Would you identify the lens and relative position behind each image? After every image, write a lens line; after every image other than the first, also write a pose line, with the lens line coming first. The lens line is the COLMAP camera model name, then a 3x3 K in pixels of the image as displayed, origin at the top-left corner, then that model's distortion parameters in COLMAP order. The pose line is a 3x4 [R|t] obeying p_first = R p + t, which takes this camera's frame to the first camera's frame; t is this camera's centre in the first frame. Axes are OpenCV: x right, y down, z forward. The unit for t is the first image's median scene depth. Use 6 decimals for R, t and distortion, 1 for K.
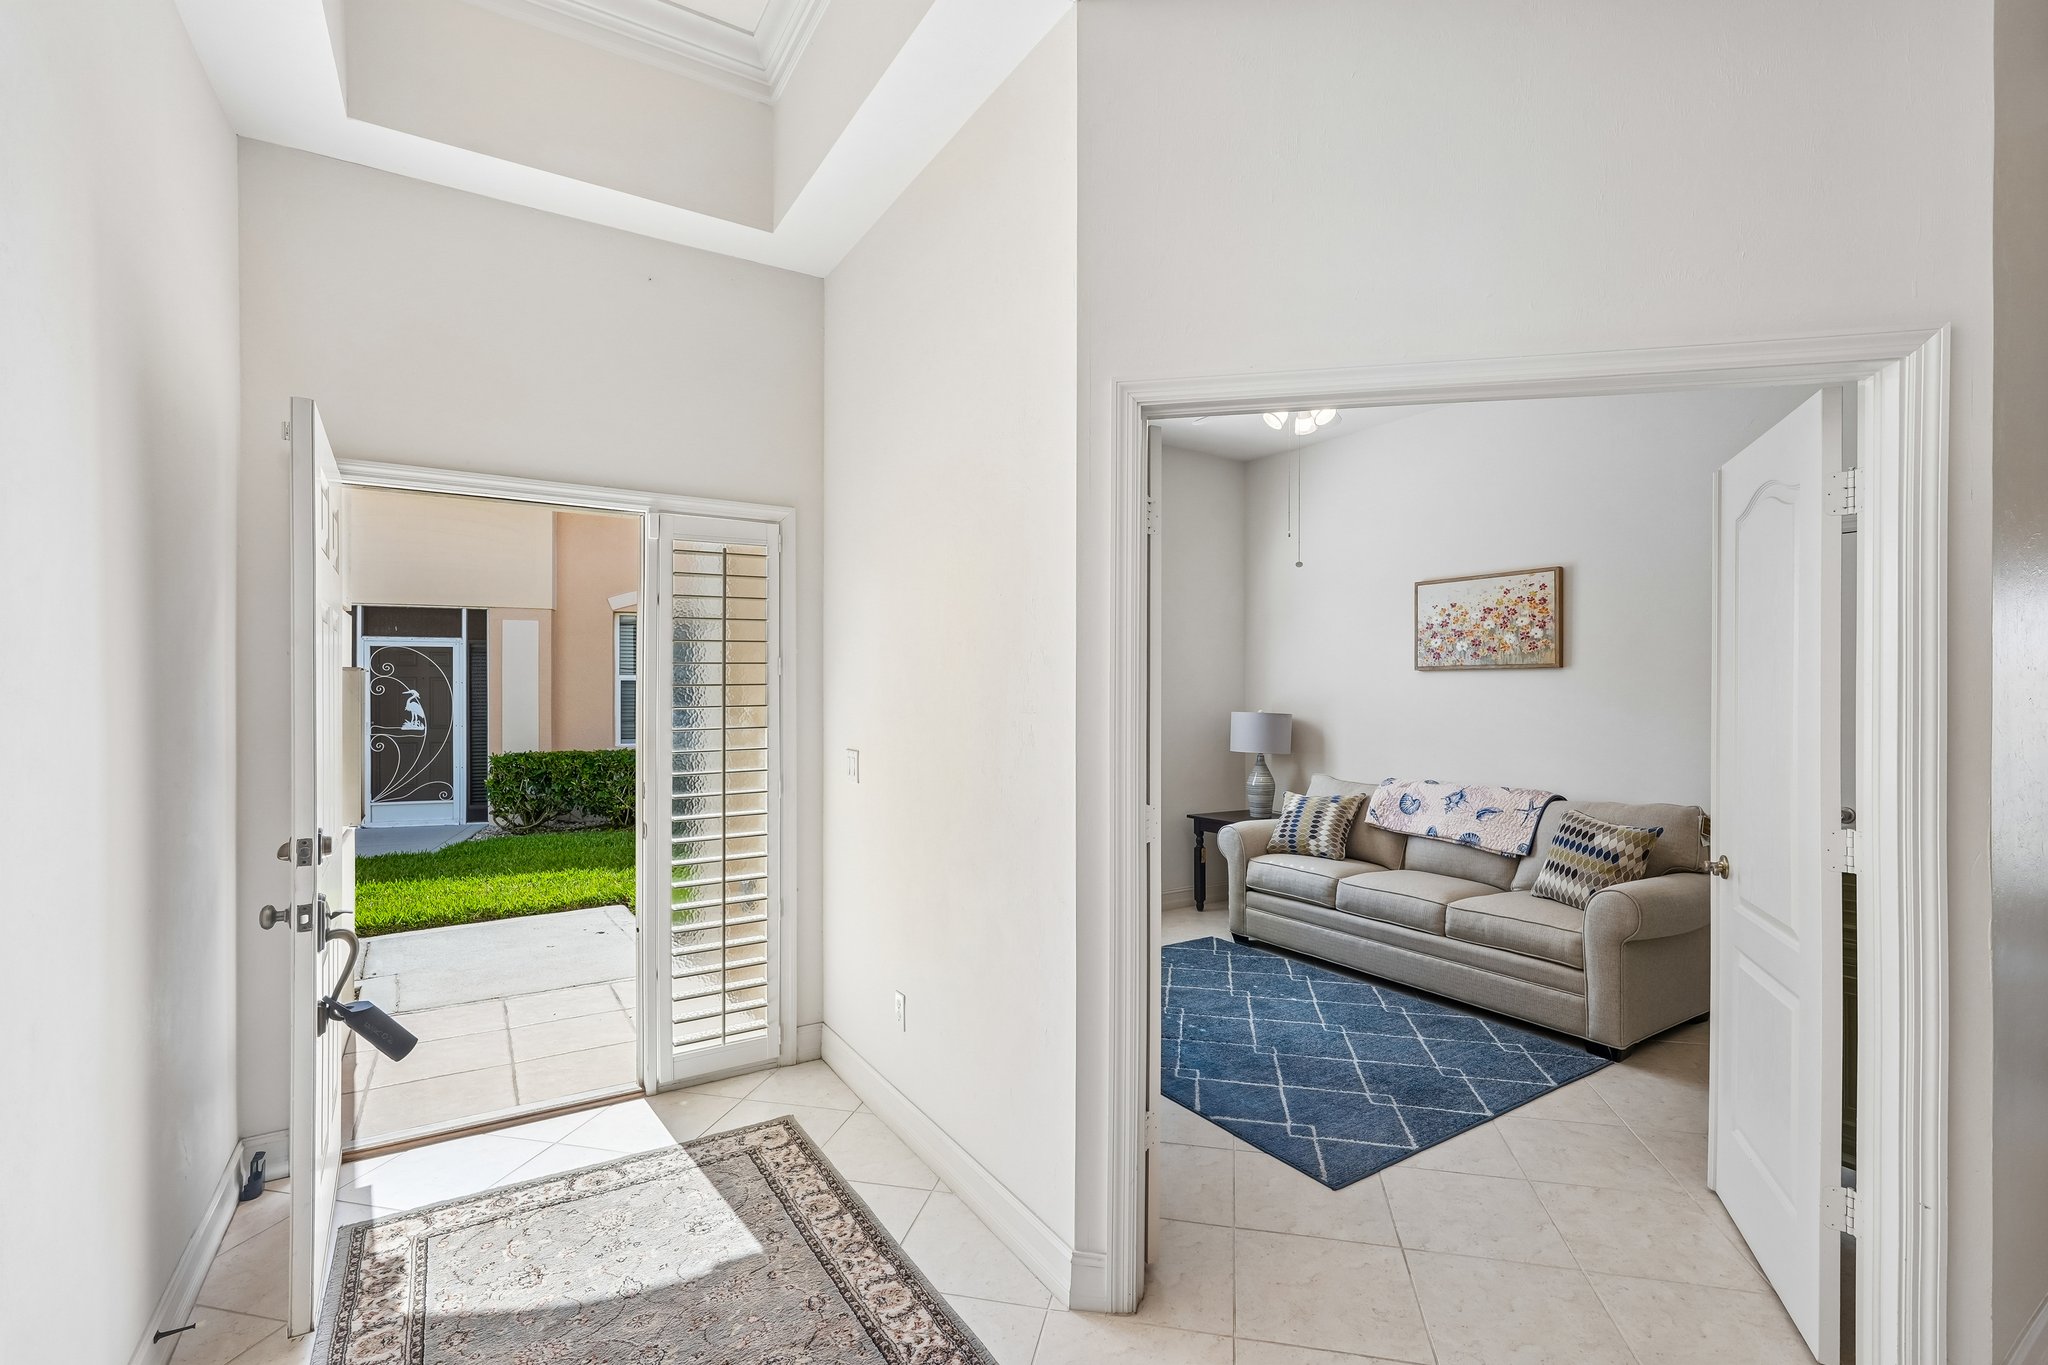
lens RADIAL K [[910.2, 0, 1033.1], [0, 910.2, 675.1], [0, 0, 1]] dist [-0.013768, 0.007100]
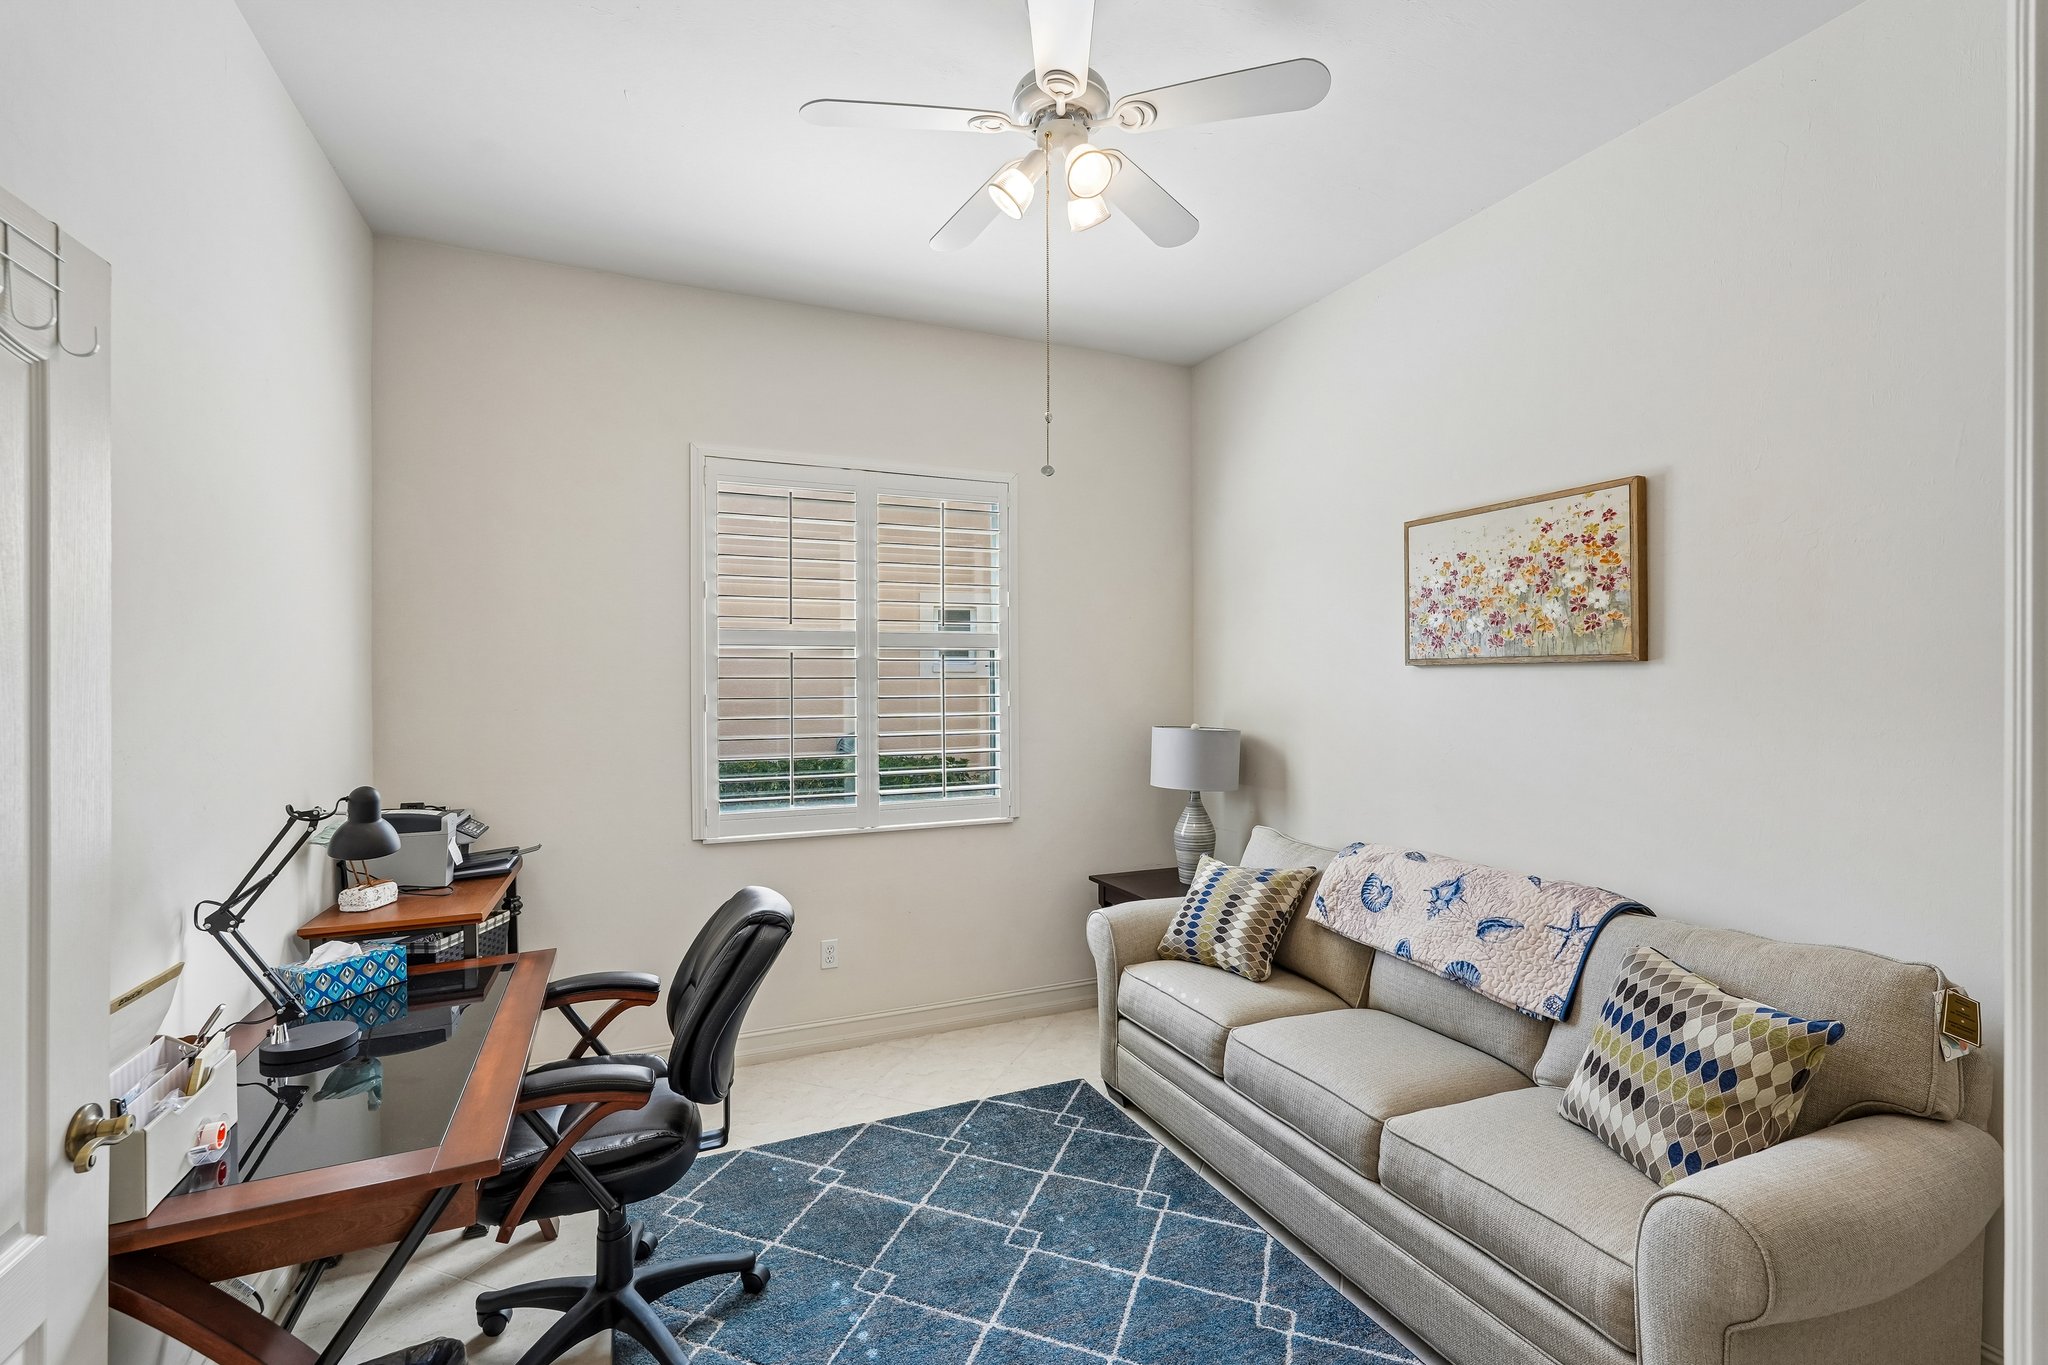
lens RADIAL K [[910.2, 0, 1035.1], [0, 910.2, 662.1], [0, 0, 1]] dist [-0.013768, 0.007100]
pose [[0.989264, -0.006652, -0.145991, 0.360987], [0.006399, 0.999977, -0.002204, -0.010776], [0.146002, 0.001246, 0.989283, 0.491424]]
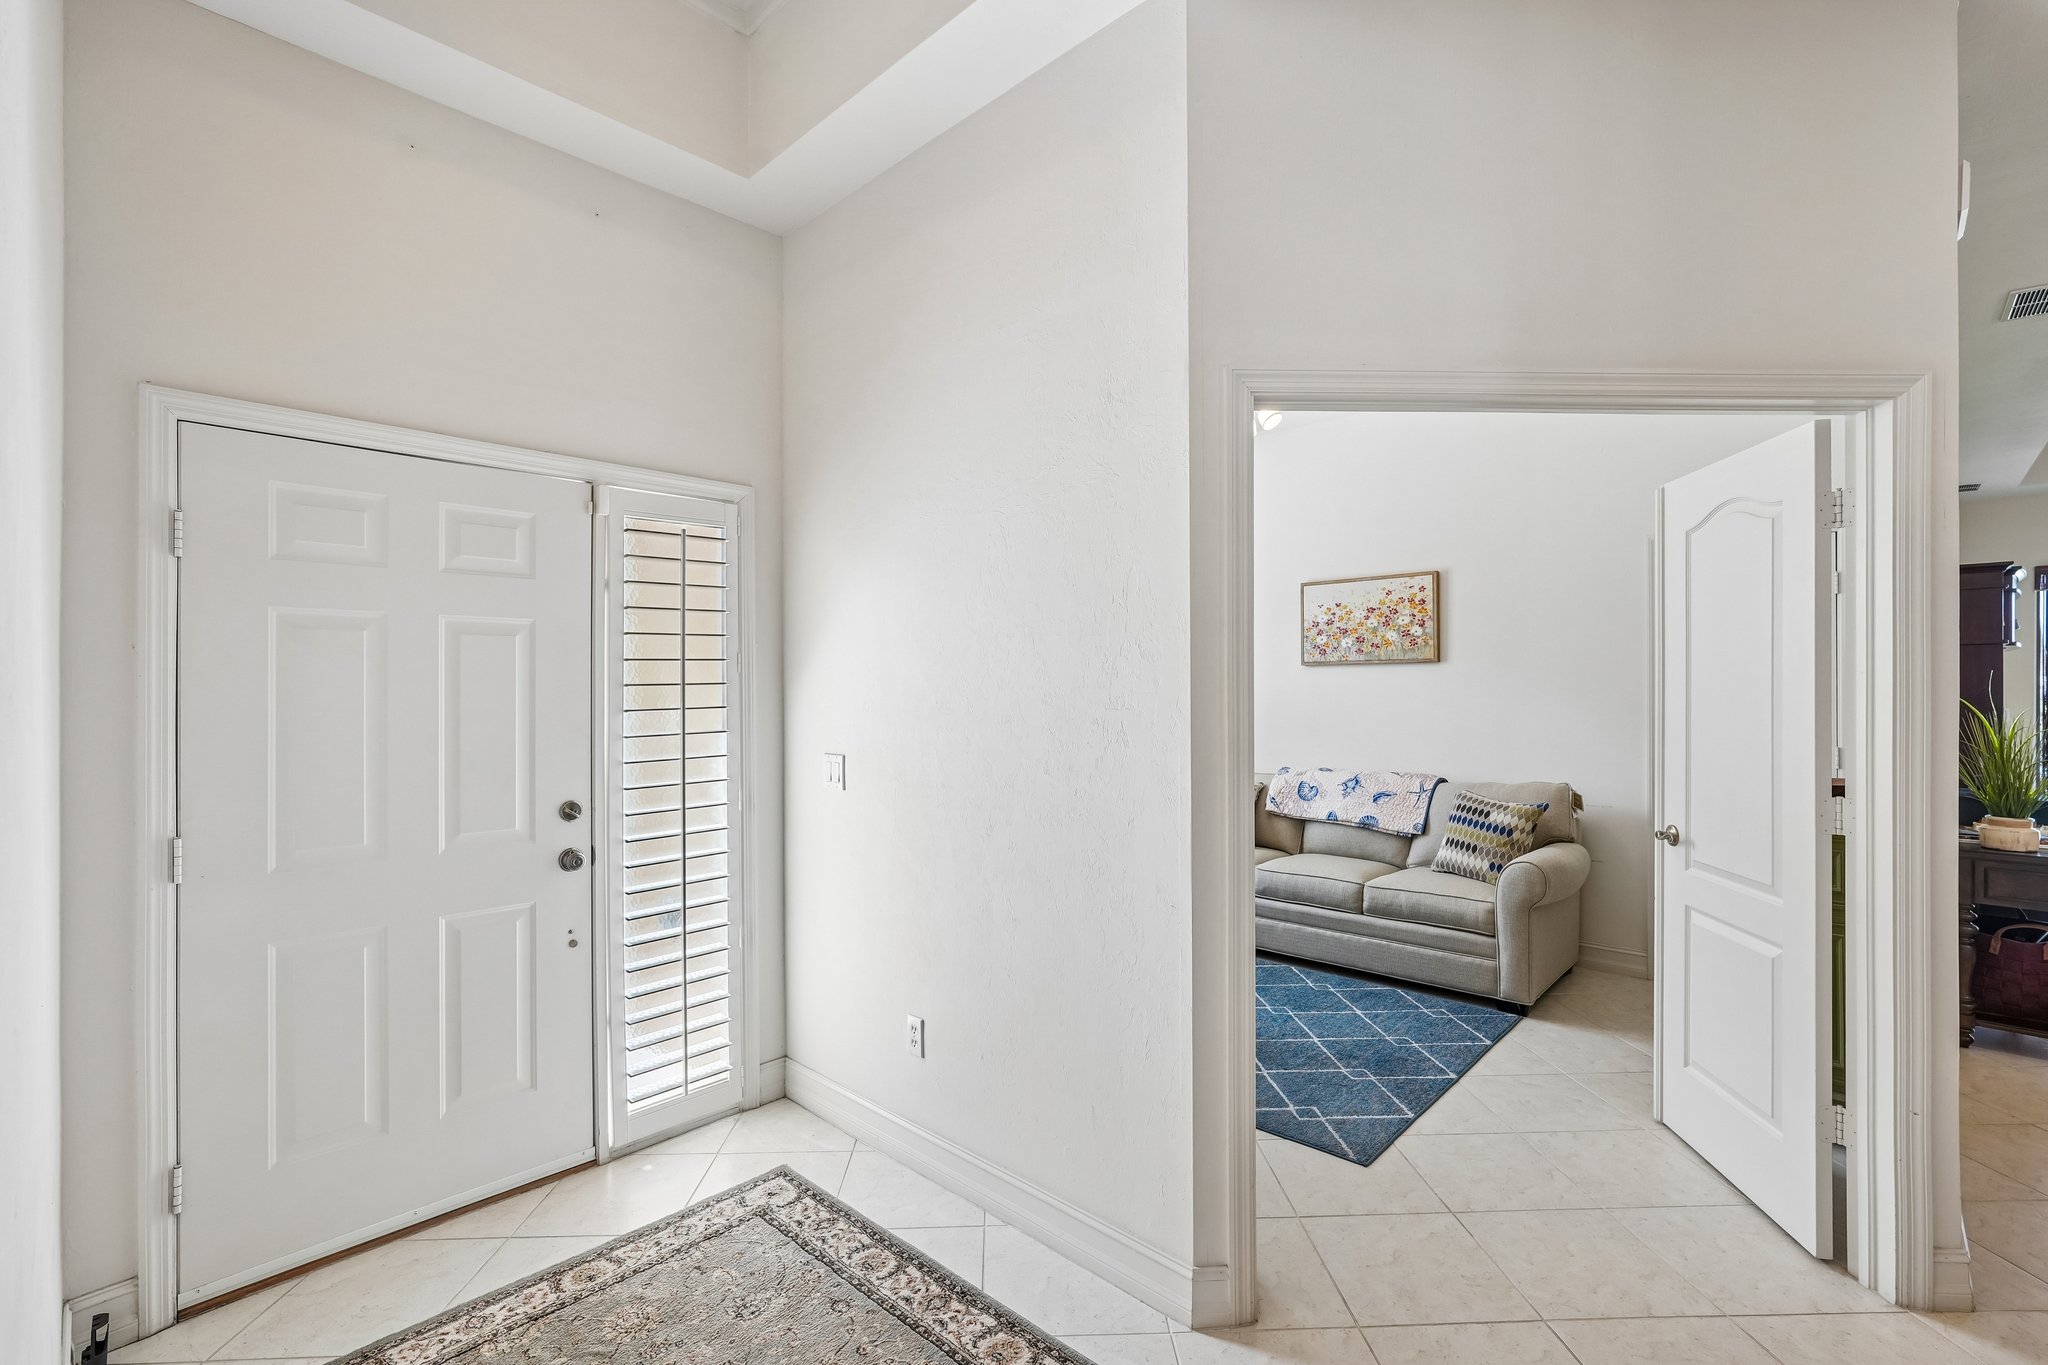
lens RADIAL K [[910.2, 0, 1038.5], [0, 910.2, 667.9], [0, 0, 1]] dist [-0.013768, 0.007100]
pose [[0.970674, -0.004754, 0.240352, -0.185529], [0.006050, 0.999971, -0.004655, 0.000938], [-0.240323, 0.005972, 0.970675, 0.055040]]
